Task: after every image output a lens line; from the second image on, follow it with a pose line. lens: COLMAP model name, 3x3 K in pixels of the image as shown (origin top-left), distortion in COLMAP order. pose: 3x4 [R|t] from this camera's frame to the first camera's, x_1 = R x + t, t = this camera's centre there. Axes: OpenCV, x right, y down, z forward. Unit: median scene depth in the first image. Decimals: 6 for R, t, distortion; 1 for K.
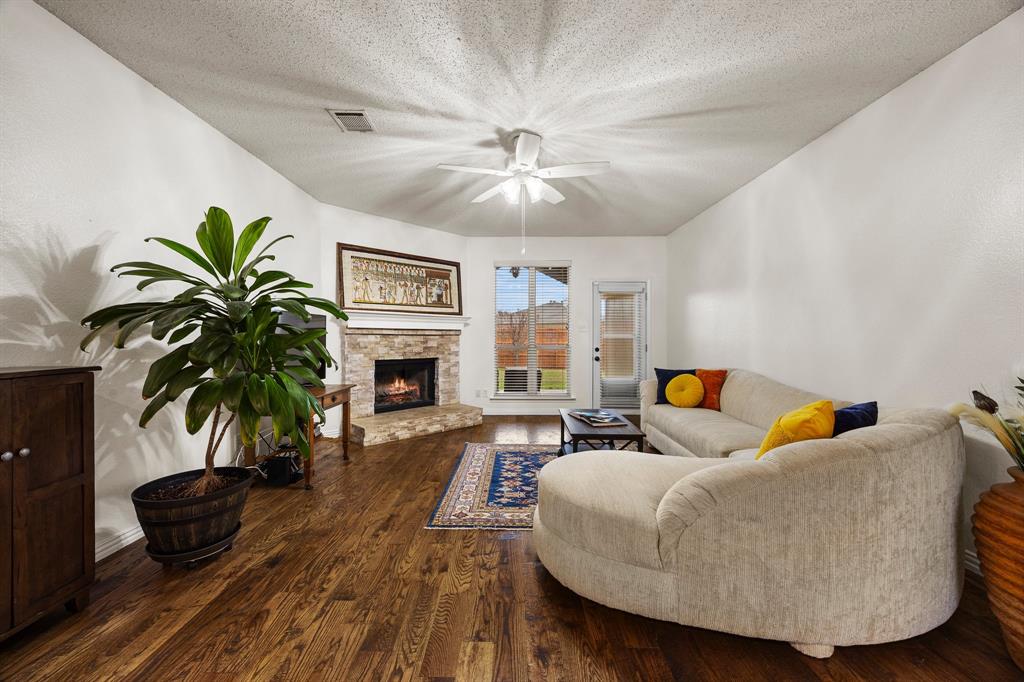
lens RADIAL K [[388.5, 0, 509.5], [0, 388.5, 334.8], [0, 0, 1]] dist [-0.001355, 0.000011]
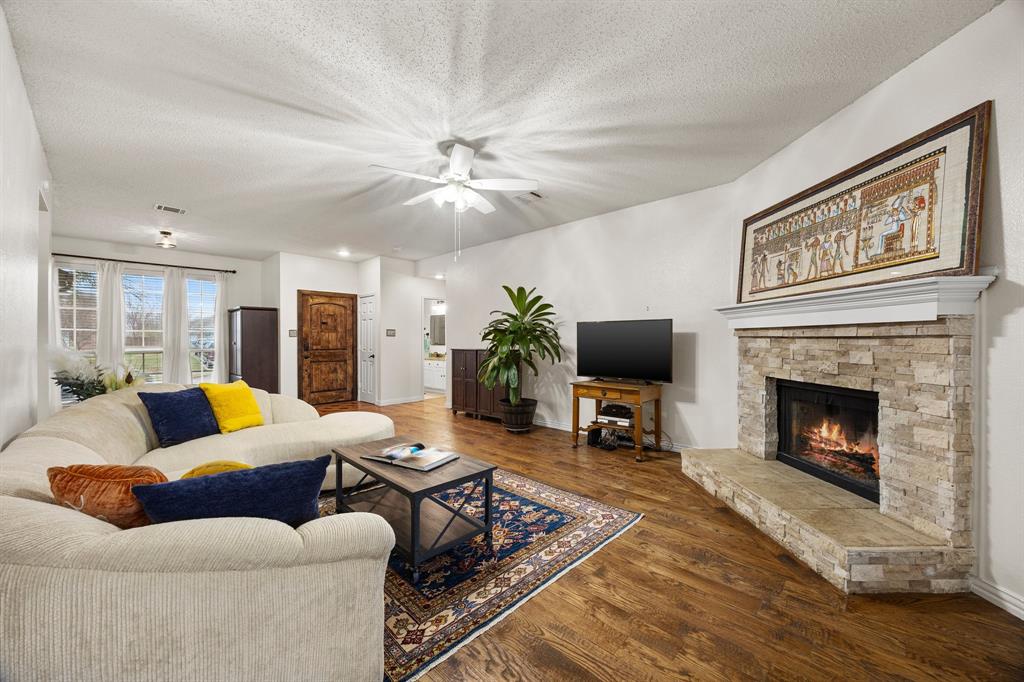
lens RADIAL K [[388.5, 0, 509.5], [0, 388.5, 343.2], [0, 0, 1]] dist [-0.001355, 0.000011]
pose [[-0.673316, -0.000773, -0.739354, 0.394690], [-0.007702, 0.999953, 0.005969, 0.007931], [0.739314, 0.009714, -0.673290, 1.032212]]
